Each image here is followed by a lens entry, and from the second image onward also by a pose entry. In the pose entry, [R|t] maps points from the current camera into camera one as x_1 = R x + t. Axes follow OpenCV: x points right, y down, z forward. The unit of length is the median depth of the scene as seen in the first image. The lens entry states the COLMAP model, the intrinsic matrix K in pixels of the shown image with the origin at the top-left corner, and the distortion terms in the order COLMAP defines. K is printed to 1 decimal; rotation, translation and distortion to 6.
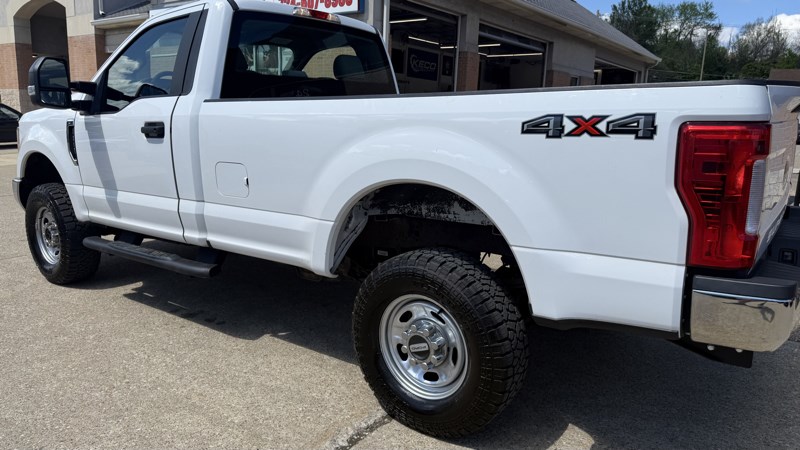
lens RADIAL K [[568.2, 0, 403.5], [0, 568.2, 237.6], [0, 0, 1]] dist [0.049344, -0.054230]
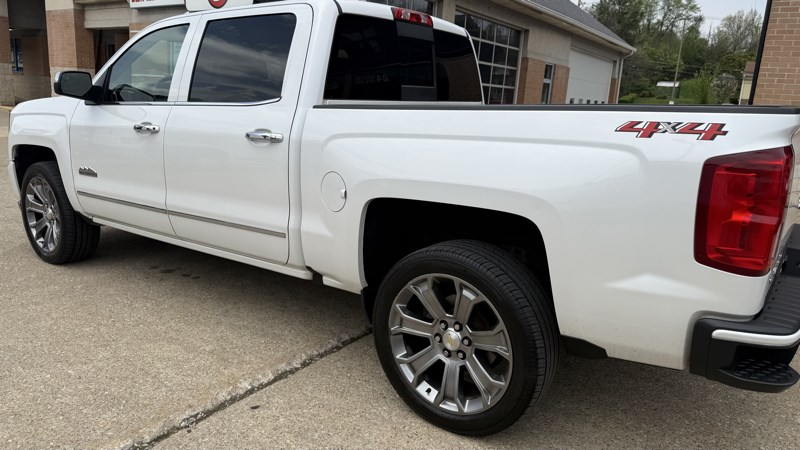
lens RADIAL K [[568.2, 0, 403.9], [0, 568.2, 230.1], [0, 0, 1]] dist [0.049344, -0.054230]
pose [[0.999326, 0.015722, 0.033169, 0.064954], [-0.016205, 0.999766, 0.014356, 0.045080], [-0.032936, -0.014884, 0.999347, -0.177319]]
